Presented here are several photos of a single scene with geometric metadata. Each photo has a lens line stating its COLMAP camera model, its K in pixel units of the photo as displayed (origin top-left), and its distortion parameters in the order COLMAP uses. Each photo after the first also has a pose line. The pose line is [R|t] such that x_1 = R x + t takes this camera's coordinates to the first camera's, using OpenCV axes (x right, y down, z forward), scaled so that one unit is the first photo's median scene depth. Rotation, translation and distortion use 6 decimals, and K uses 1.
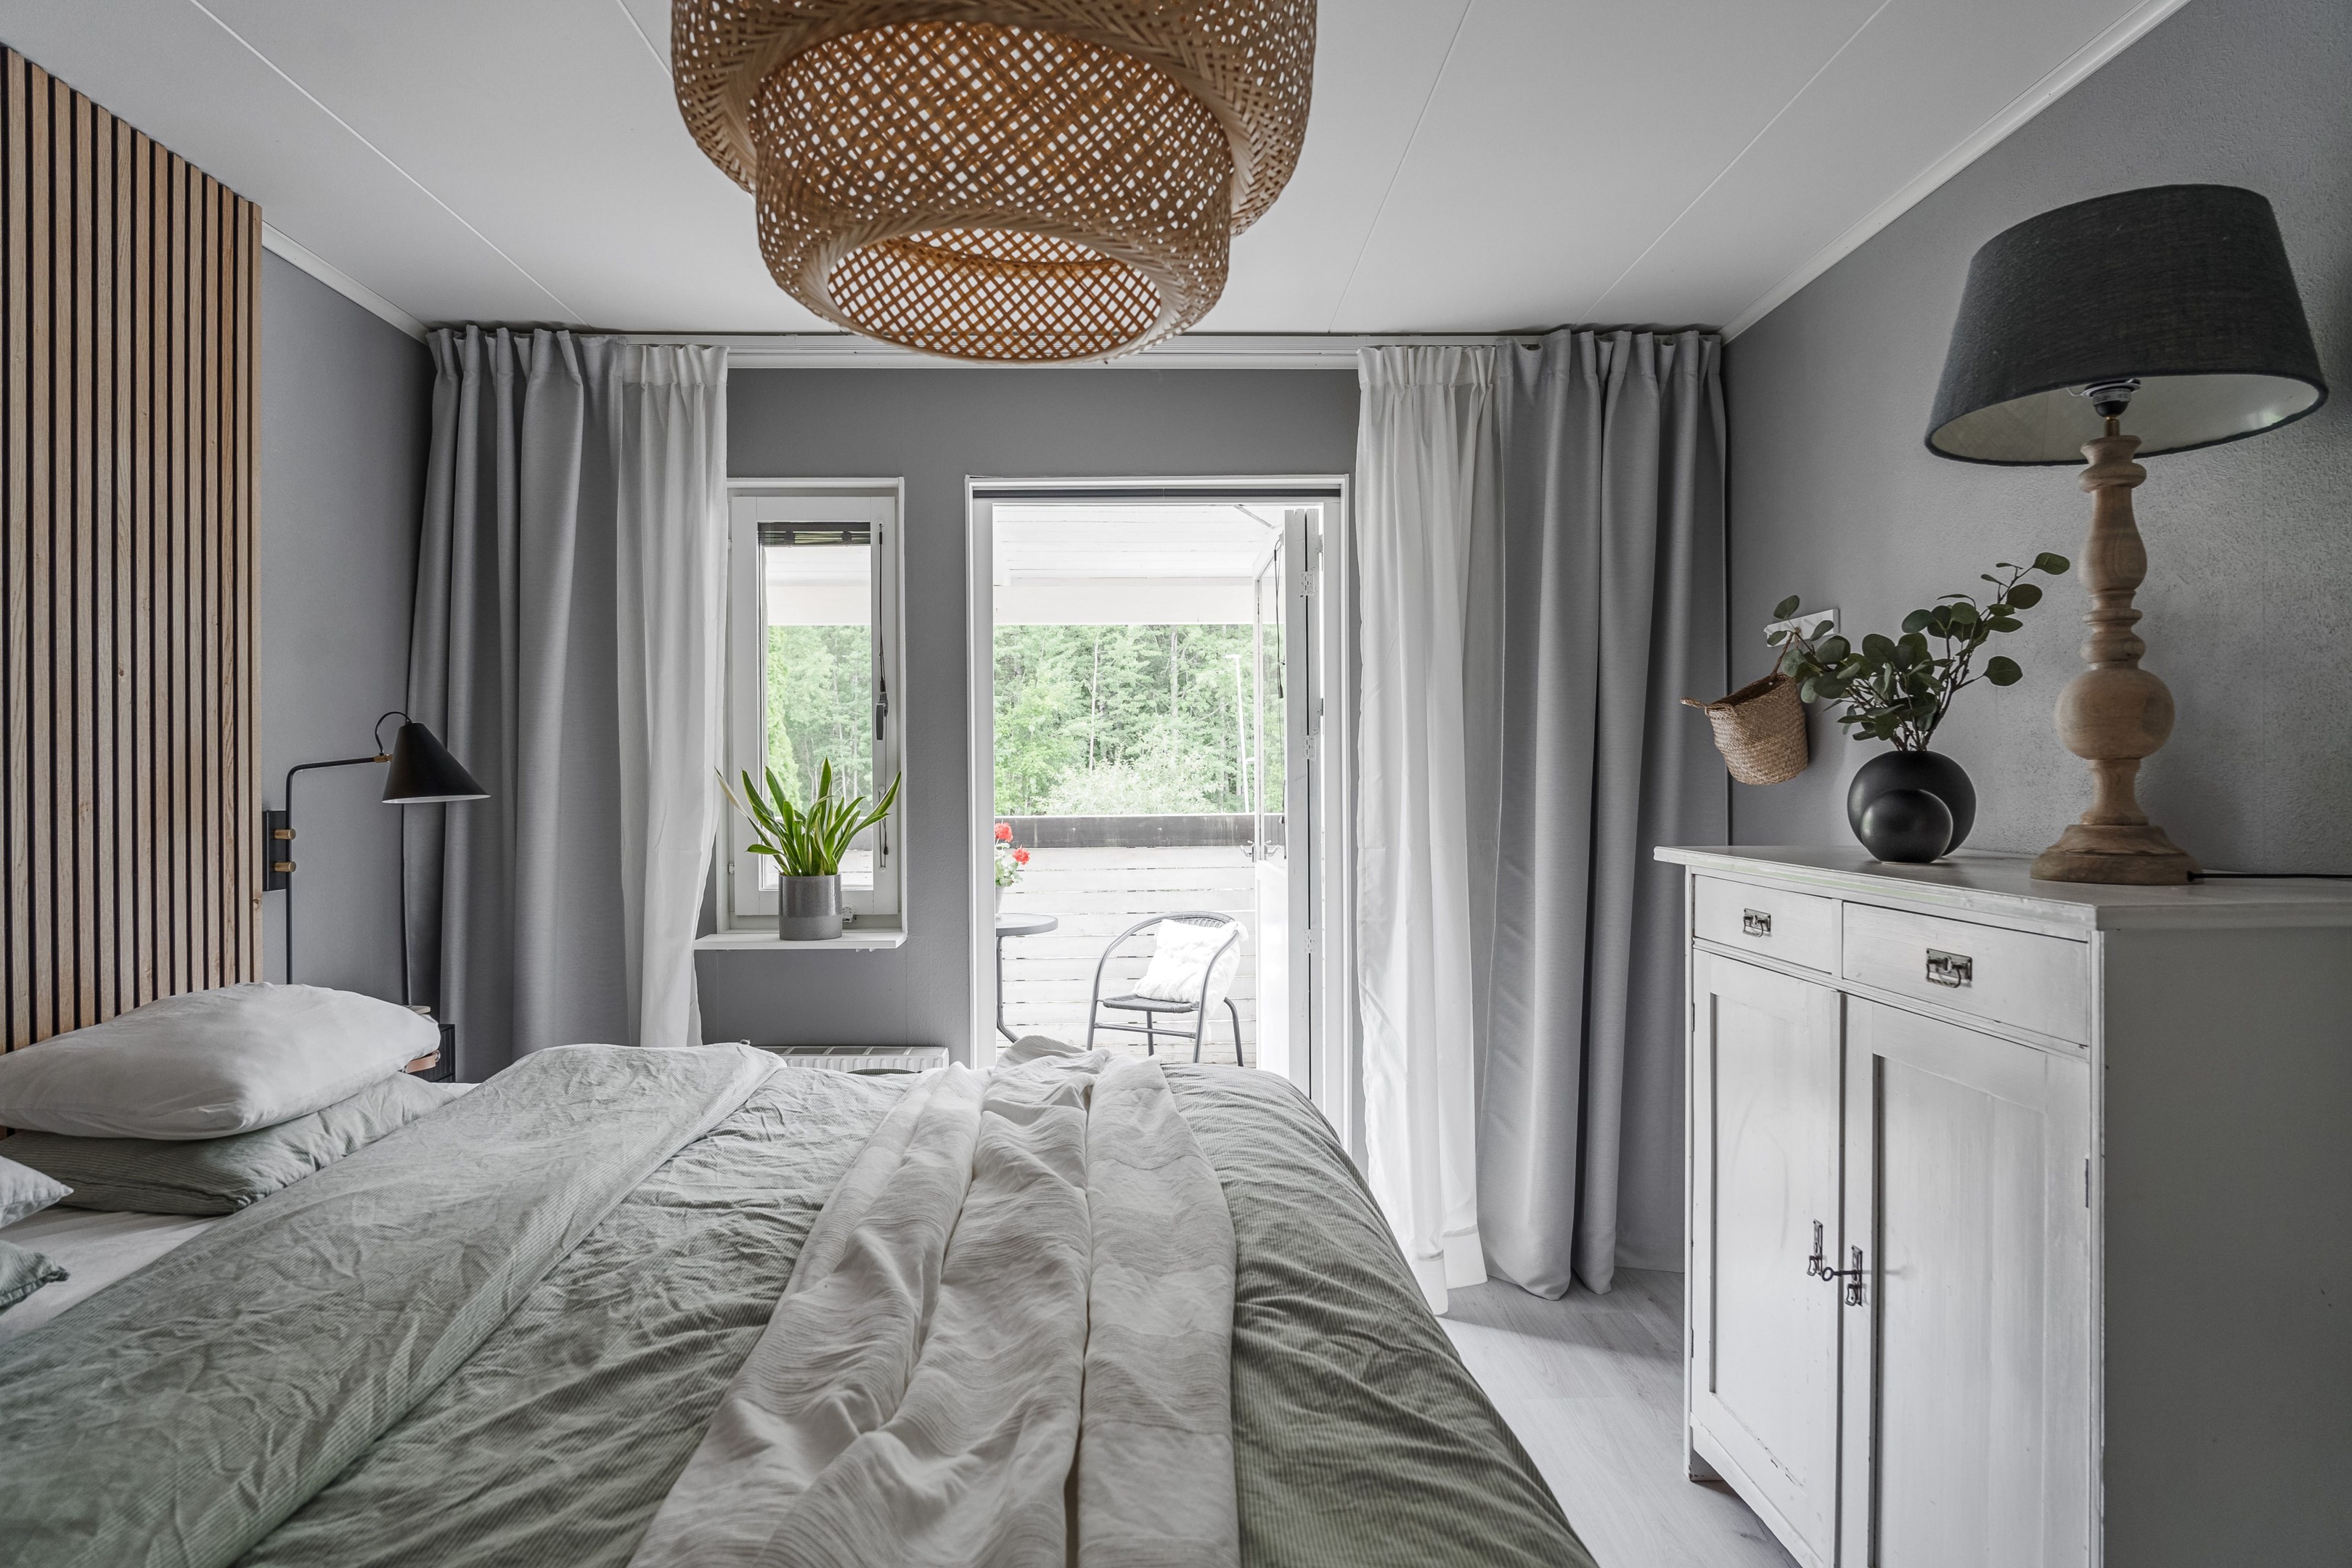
lens RADIAL K [[1275.5, 0, 1171.9], [0, 1275.5, 780.0], [0, 0, 1]] dist [-0.023433, 0.004460]
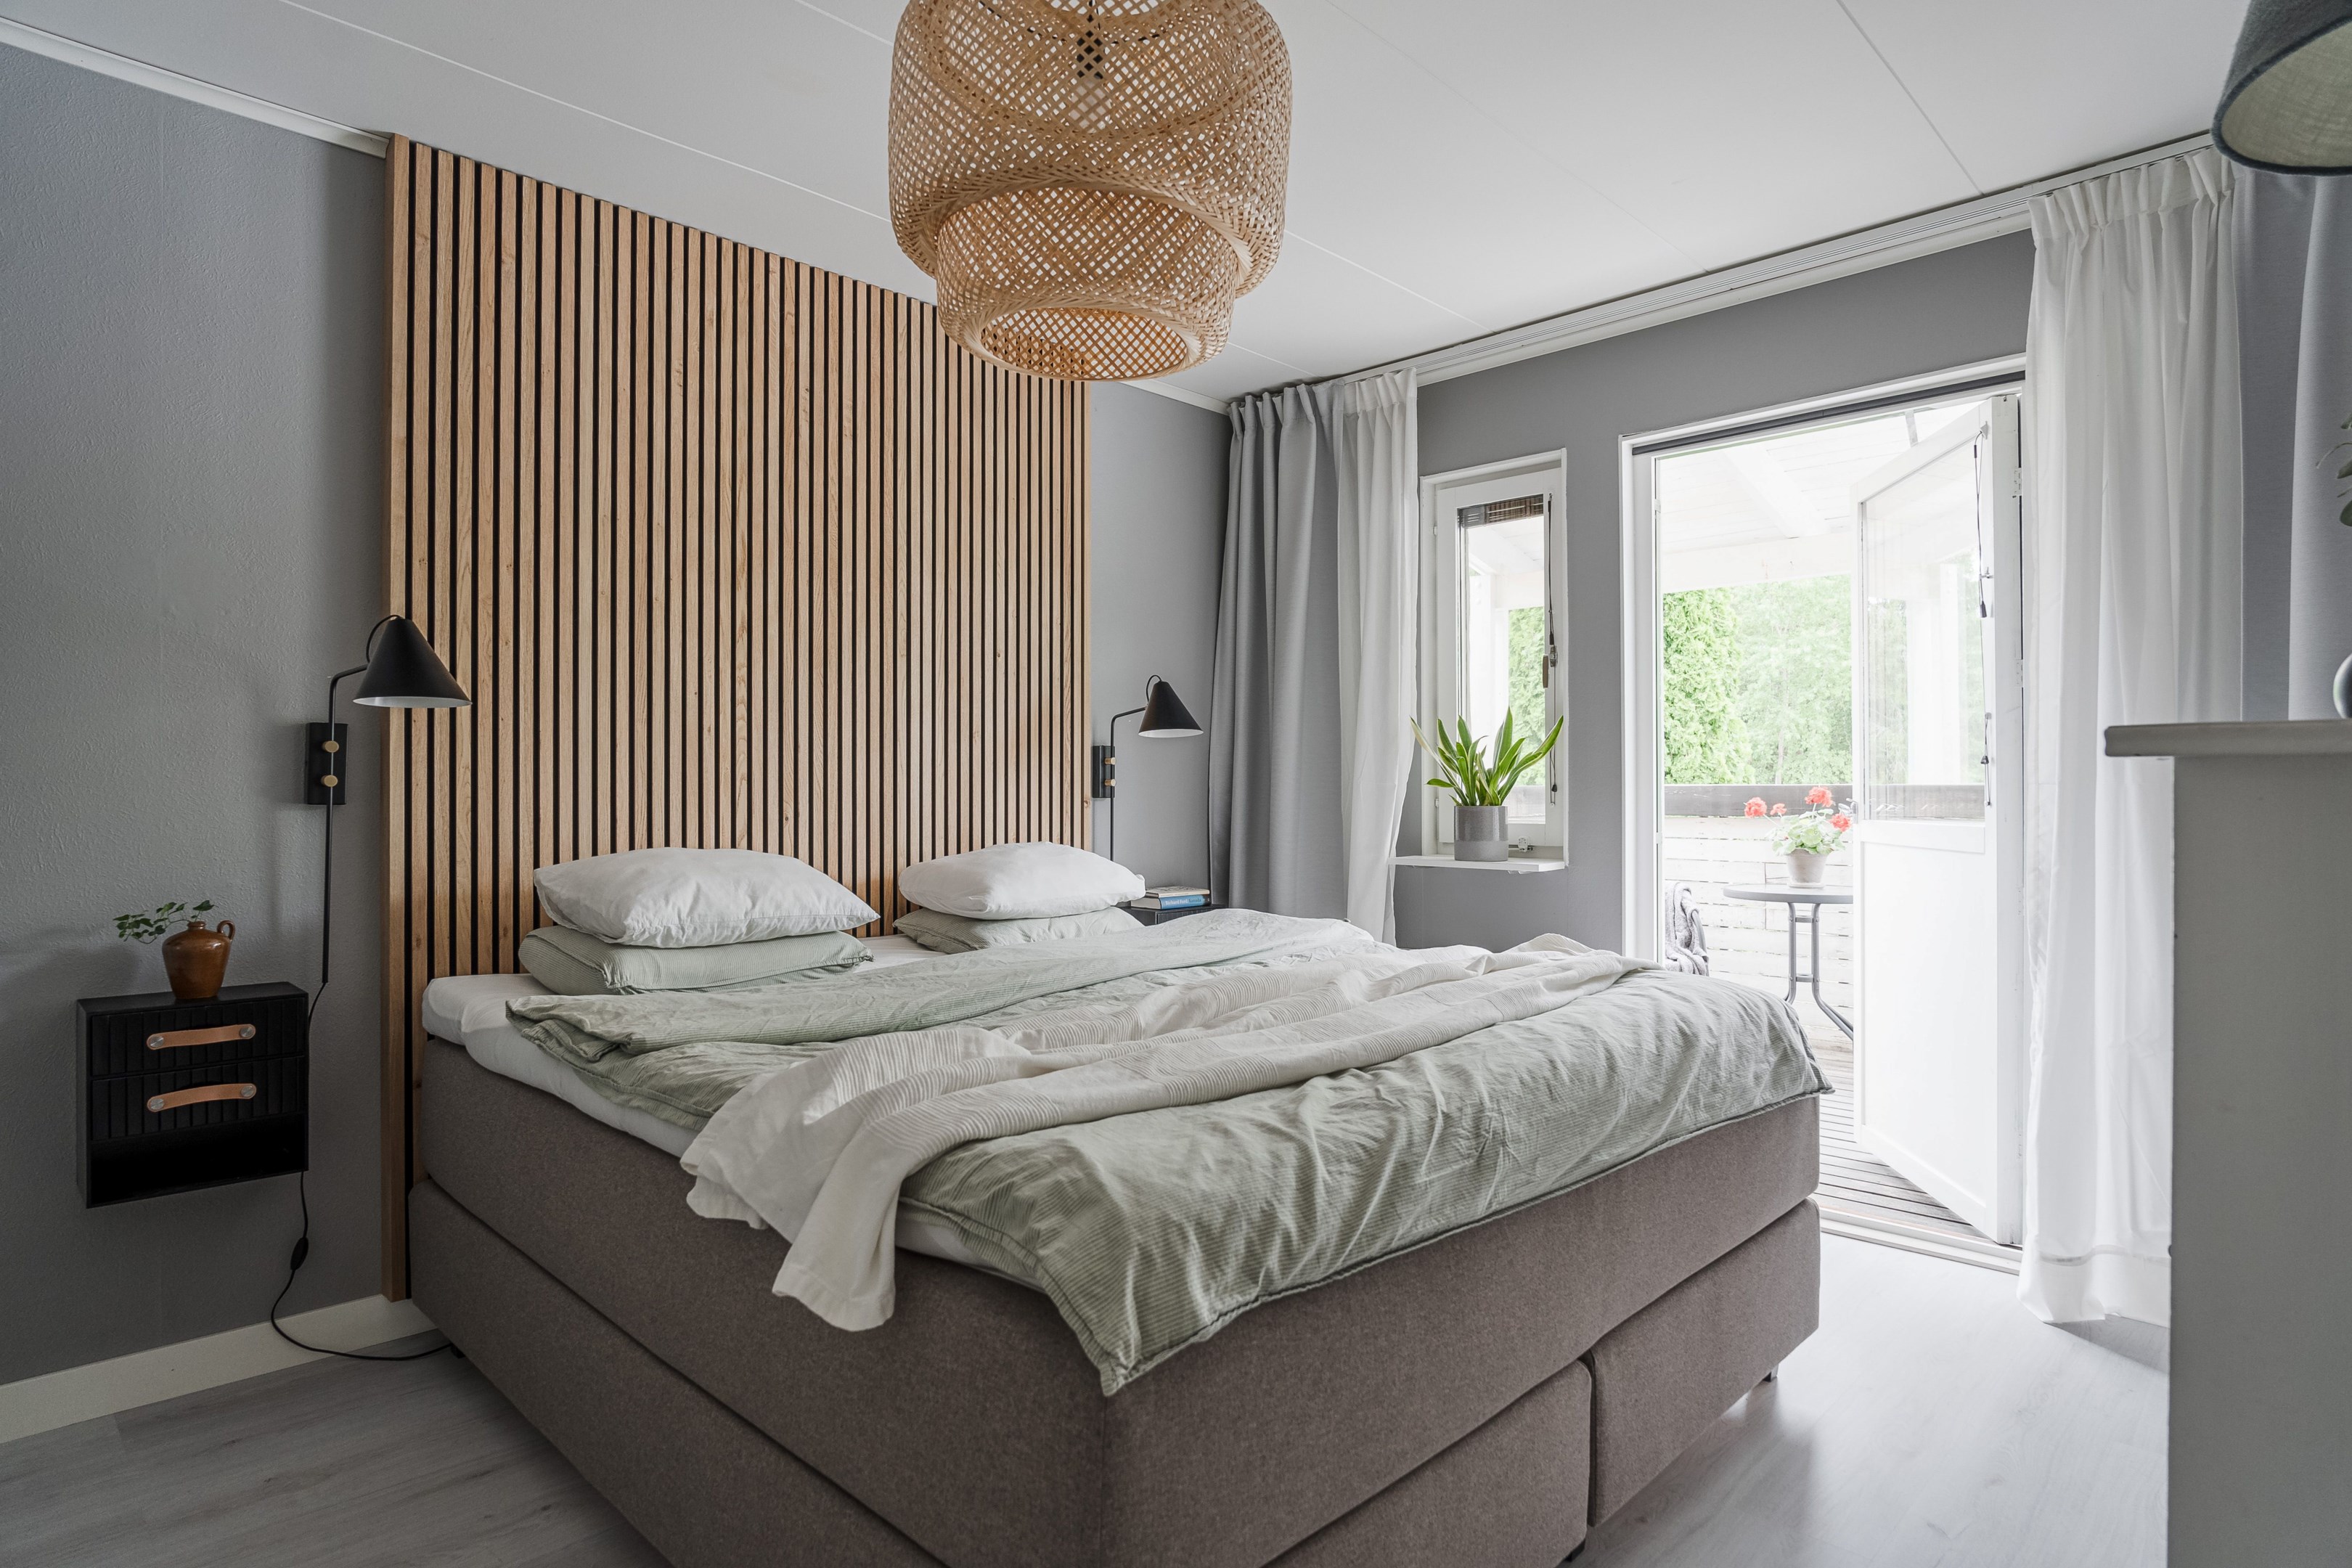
lens RADIAL K [[1275.5, 0, 1169.5], [0, 1275.5, 787.8], [0, 0, 1]] dist [-0.023433, 0.004460]
pose [[0.687440, 0.005629, -0.726219, 0.367901], [-0.004260, 0.999984, 0.003719, 0.055037], [0.726229, 0.000537, 0.687453, -0.002952]]
